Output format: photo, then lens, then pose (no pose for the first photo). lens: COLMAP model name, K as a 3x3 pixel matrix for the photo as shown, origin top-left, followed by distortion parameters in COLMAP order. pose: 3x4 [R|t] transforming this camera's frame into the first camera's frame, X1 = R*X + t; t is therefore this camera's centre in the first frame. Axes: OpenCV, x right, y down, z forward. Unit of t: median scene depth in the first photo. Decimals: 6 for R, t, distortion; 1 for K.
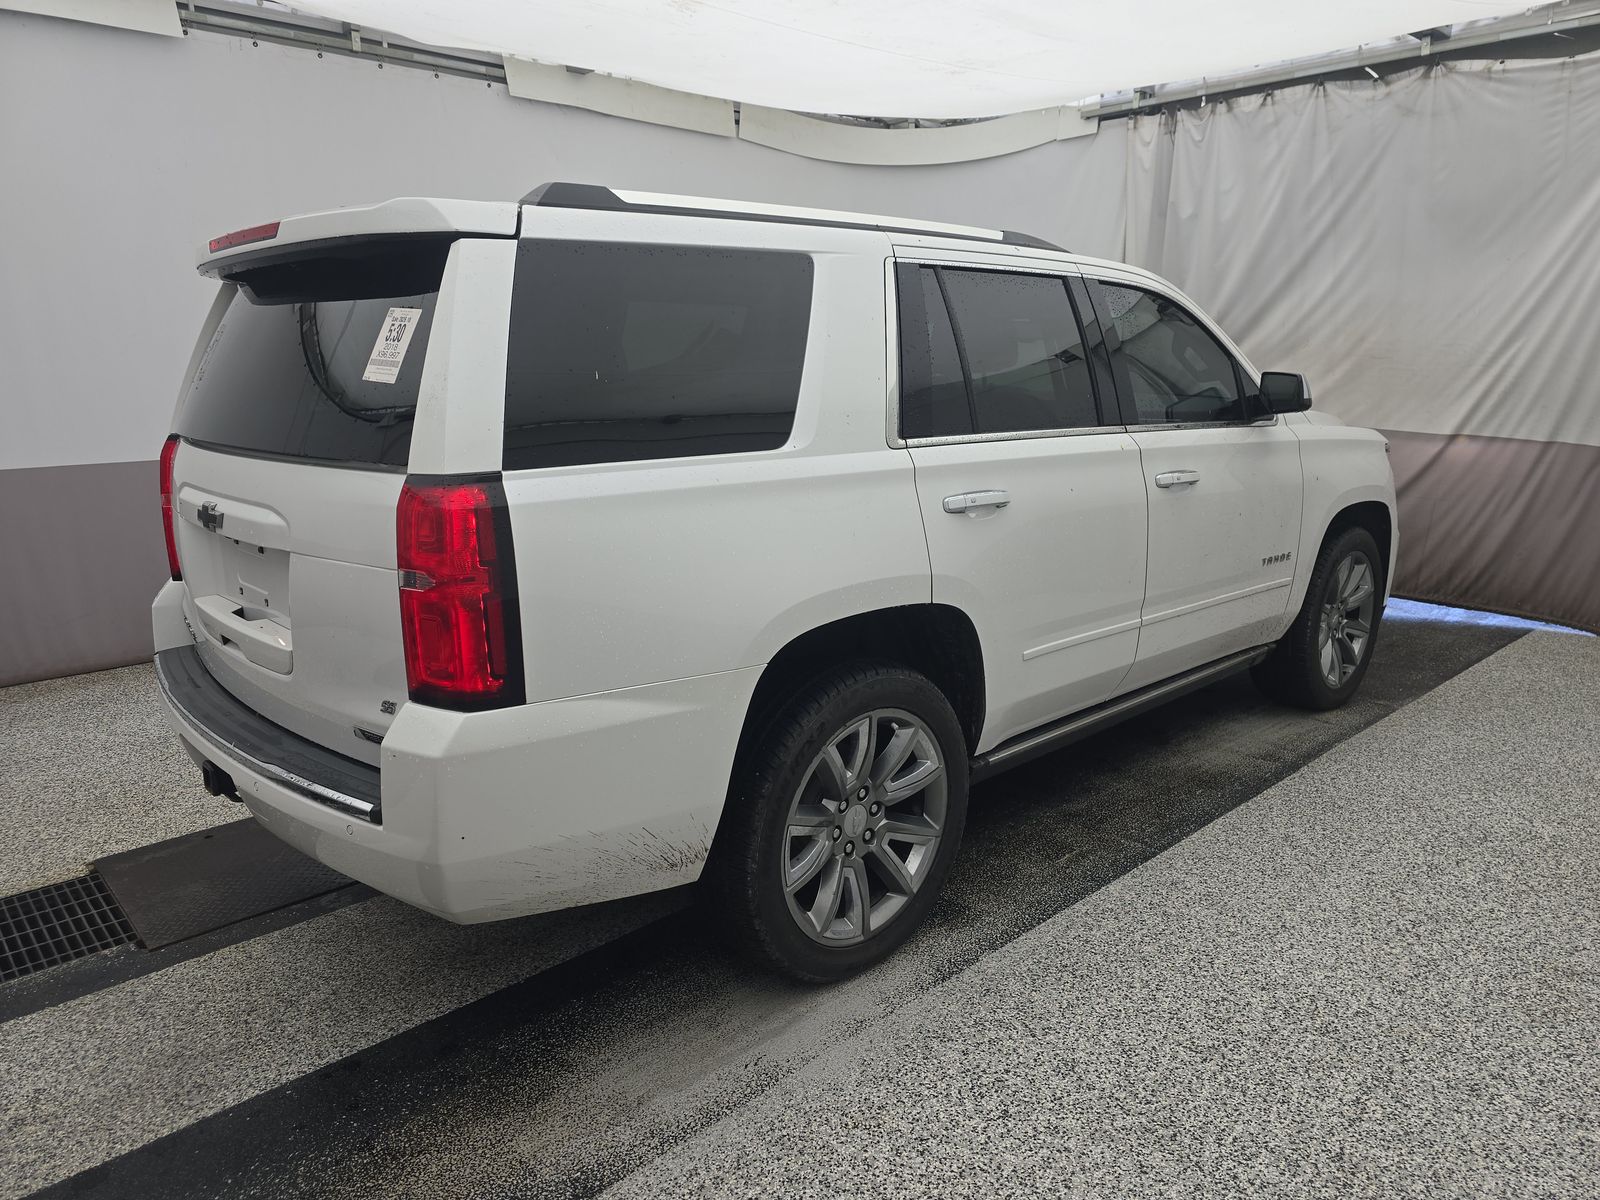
lens RADIAL K [[1075.8, 0, 810.4], [0, 1075.8, 600.9], [0, 0, 1]] dist [0.041621, -0.036515]
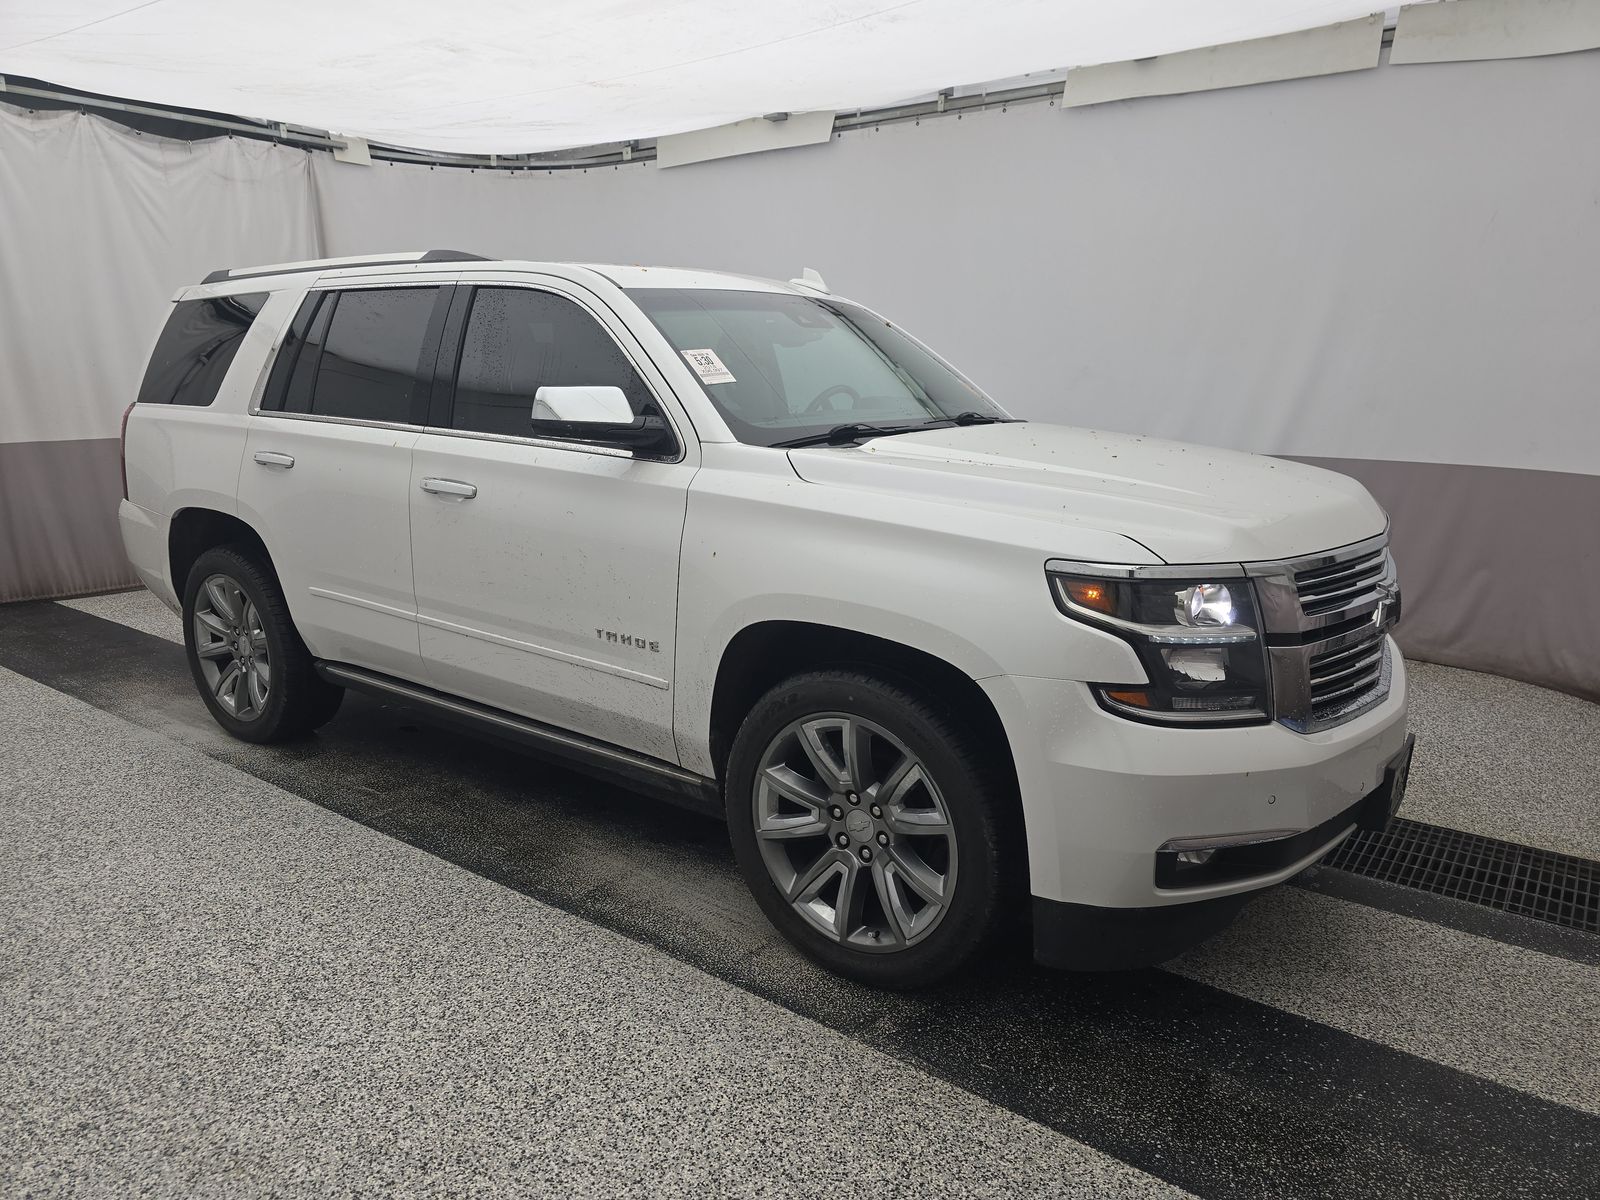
lens RADIAL K [[1075.8, 0, 810.4], [0, 1075.8, 600.9], [0, 0, 1]] dist [0.041621, -0.036515]
pose [[0.184087, 0.218768, -0.958255, 1.251726], [-0.226090, 0.958199, 0.175322, -0.240361], [0.956554, 0.184377, 0.225853, 1.034845]]
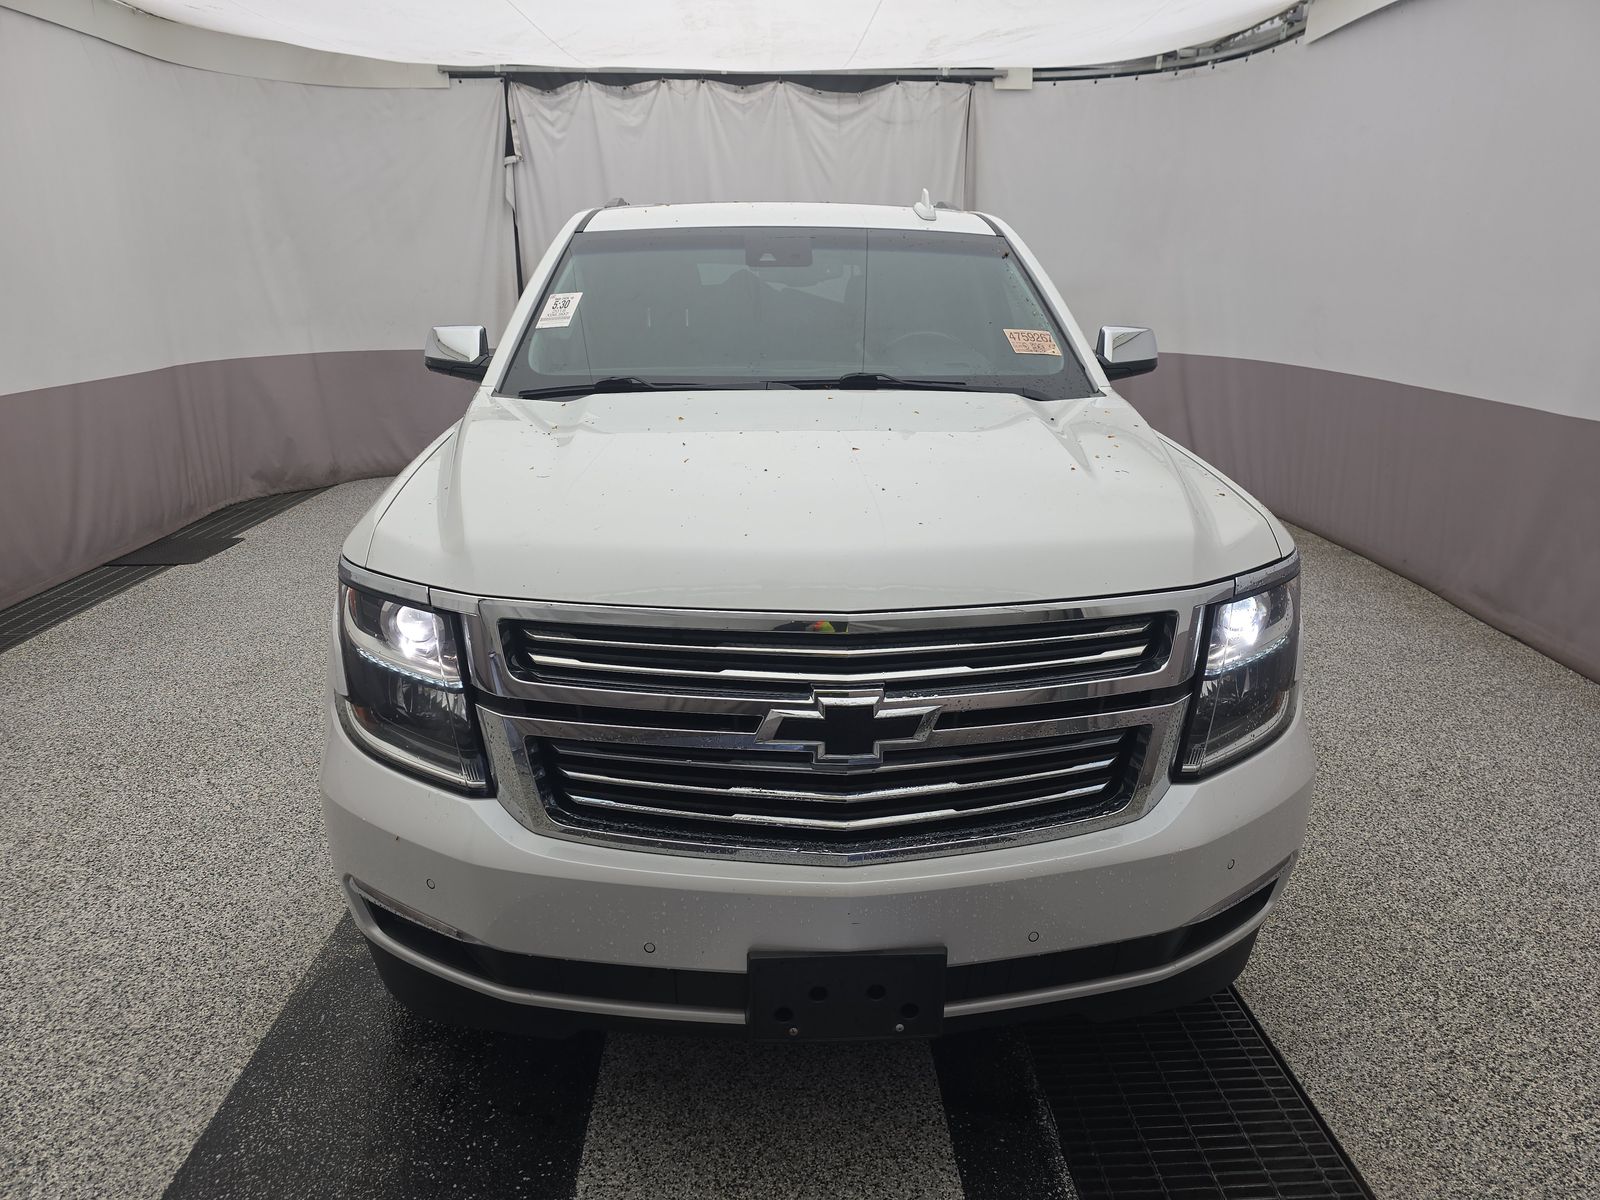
lens RADIAL K [[1075.8, 0, 810.4], [0, 1075.8, 600.9], [0, 0, 1]] dist [0.041621, -0.036515]
pose [[-0.641797, 0.229643, -0.731683, 0.952724], [-0.167533, 0.889079, 0.425995, -0.439076], [0.748351, 0.395983, -0.532135, 1.793046]]
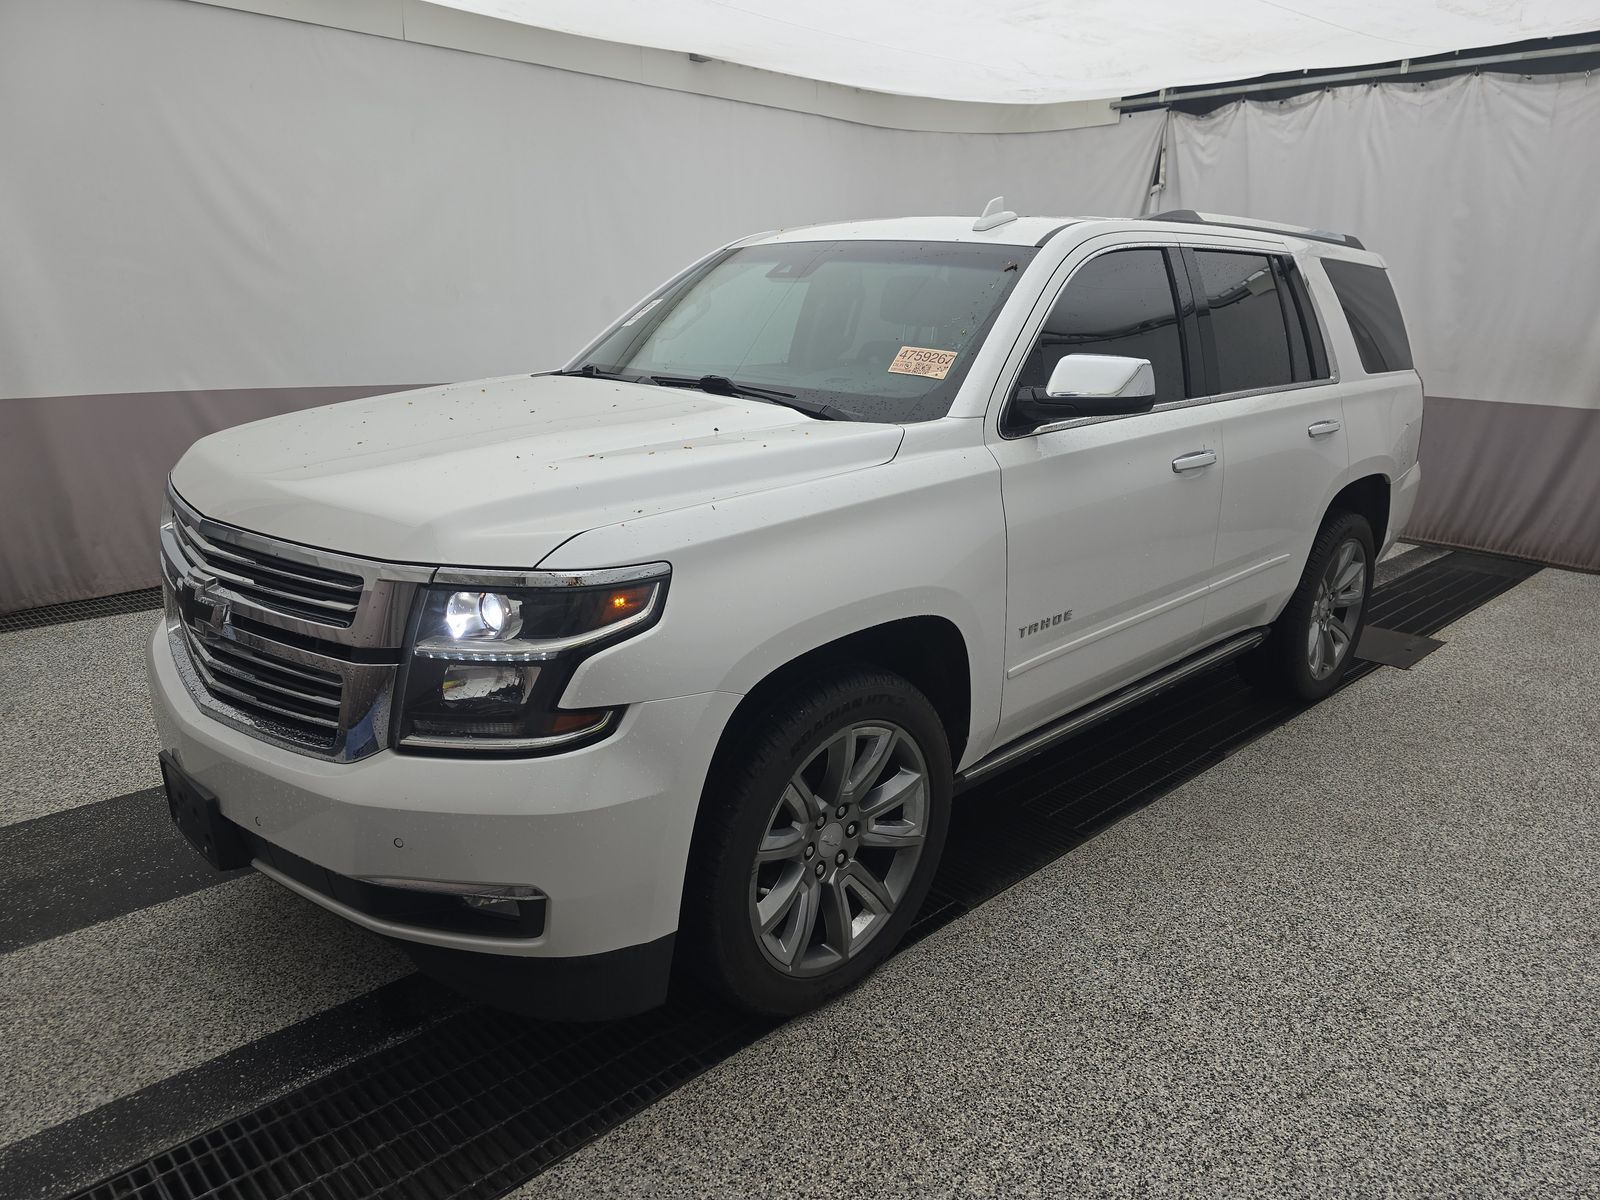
lens RADIAL K [[1075.8, 0, 810.4], [0, 1075.8, 600.9], [0, 0, 1]] dist [0.041621, -0.036515]
pose [[-0.999324, -0.006814, -0.036113, 0.291295], [-0.023309, 0.877228, 0.479507, -0.501352], [0.028413, 0.480025, -0.876795, 2.129948]]
